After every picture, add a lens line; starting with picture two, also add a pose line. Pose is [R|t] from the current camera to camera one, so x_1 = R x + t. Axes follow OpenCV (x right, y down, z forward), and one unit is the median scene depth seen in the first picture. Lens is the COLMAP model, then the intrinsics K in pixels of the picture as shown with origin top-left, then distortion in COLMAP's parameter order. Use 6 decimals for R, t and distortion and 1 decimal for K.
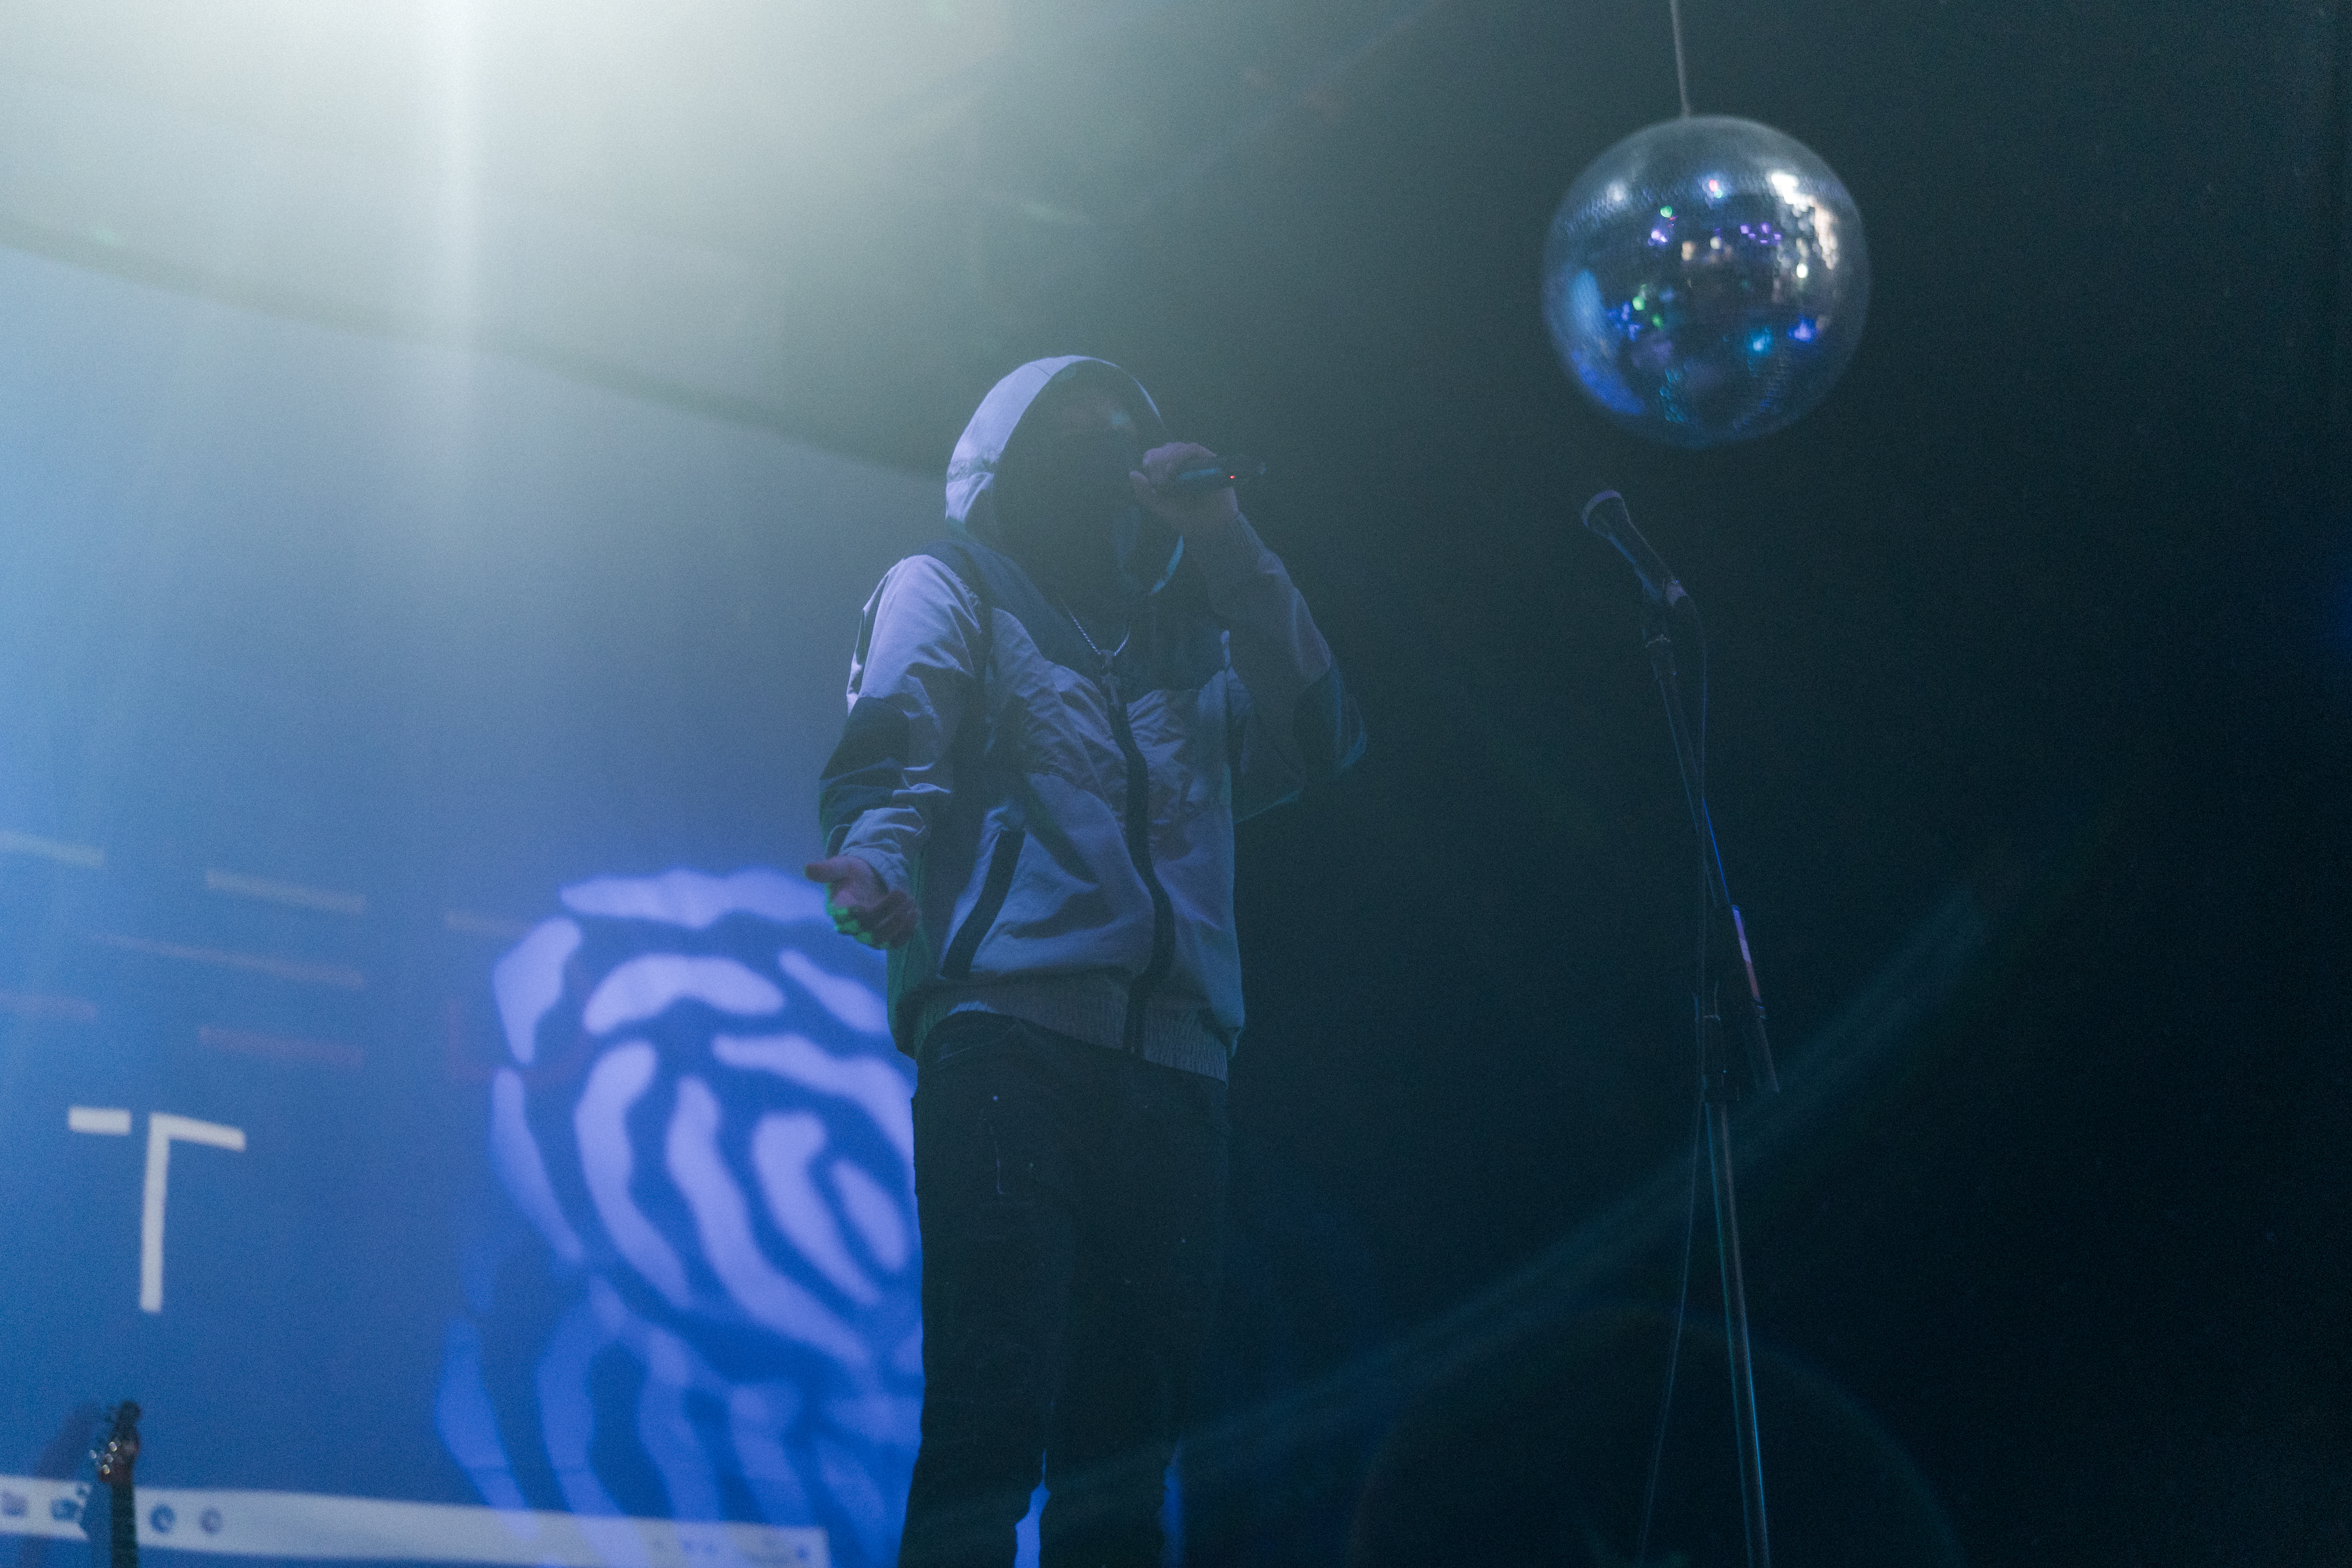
lens RADIAL K [[4181.5, 0, 1176.0], [0, 4181.5, 784.0], [0, 0, 1]] dist [0.066449, 0.283276]
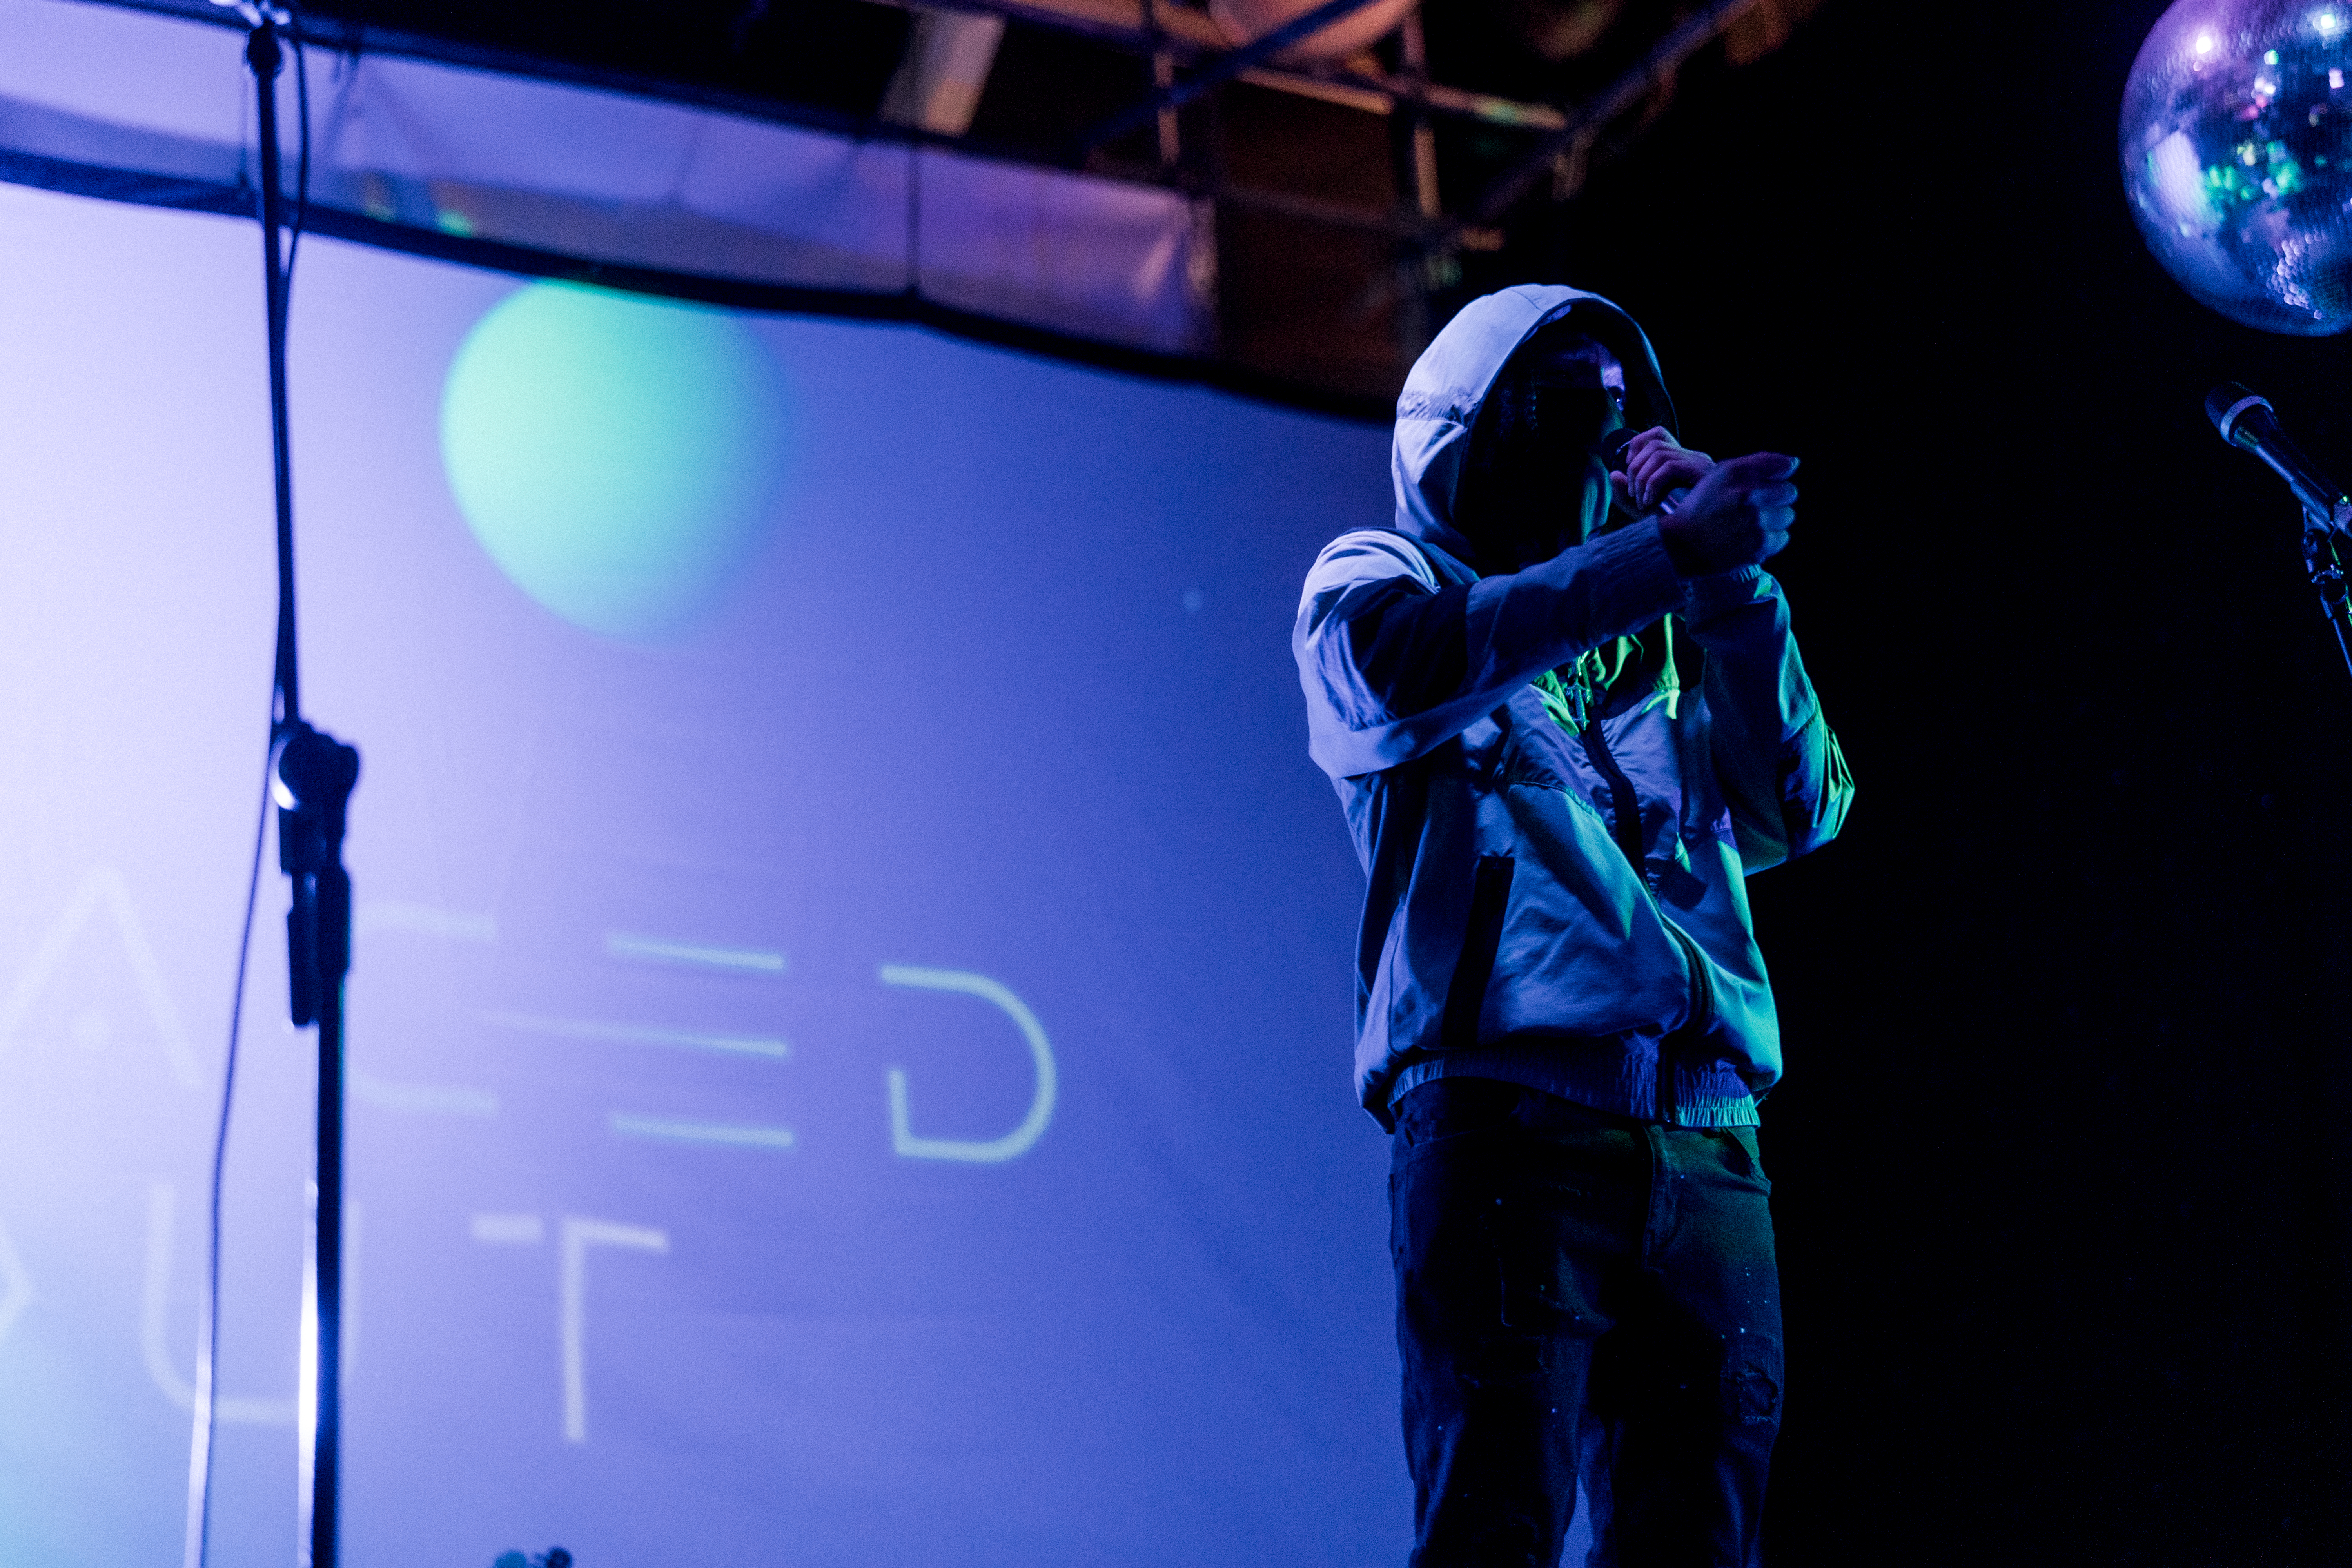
lens RADIAL K [[4181.5, 0, 1176.0], [0, 4181.5, 784.0], [0, 0, 1]] dist [0.066449, 0.283276]
pose [[0.989225, -0.056726, -0.134970, 0.006991], [0.057883, 0.998313, 0.004656, -0.008827], [0.134478, -0.012418, 0.990839, 0.148632]]
